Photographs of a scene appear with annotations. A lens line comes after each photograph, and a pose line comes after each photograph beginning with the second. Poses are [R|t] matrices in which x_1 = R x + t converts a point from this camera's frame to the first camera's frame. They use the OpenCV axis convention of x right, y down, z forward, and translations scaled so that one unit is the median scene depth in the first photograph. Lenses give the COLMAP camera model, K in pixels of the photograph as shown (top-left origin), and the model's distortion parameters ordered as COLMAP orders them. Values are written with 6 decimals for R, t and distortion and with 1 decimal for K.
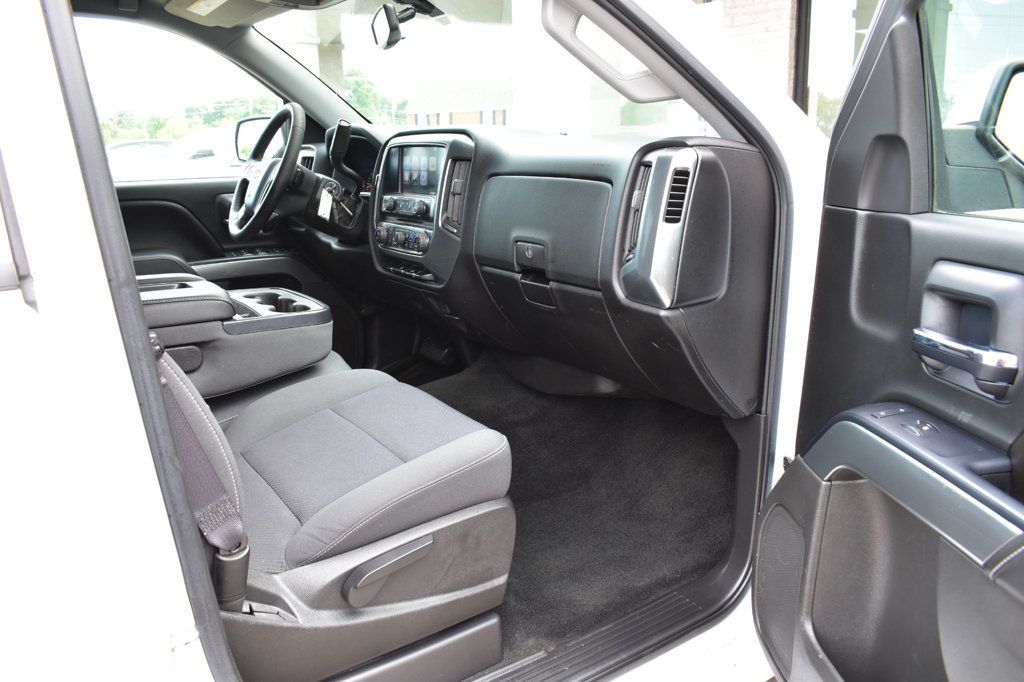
lens RADIAL K [[794.1, 0, 506.7], [0, 794.1, 342.7], [0, 0, 1]] dist [-0.103298, 0.026279]
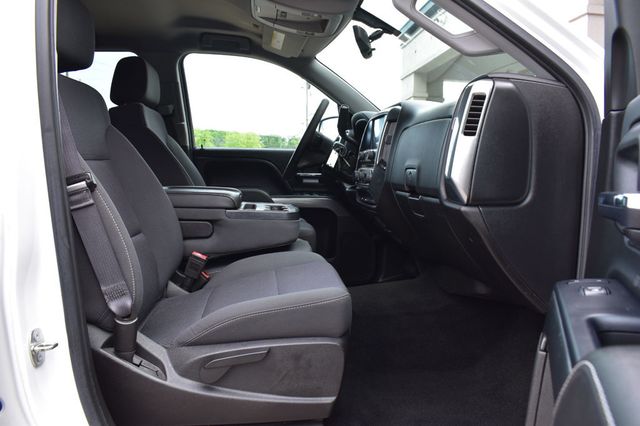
lens RADIAL K [[496.3, 0, 320.8], [0, 496.3, 210.5], [0, 0, 1]] dist [-0.103298, 0.026279]
pose [[0.881427, 0.066075, -0.467677, 0.354501], [-0.142475, 0.981239, -0.129889, 0.096713], [0.450320, 0.181120, 0.874304, 0.211549]]
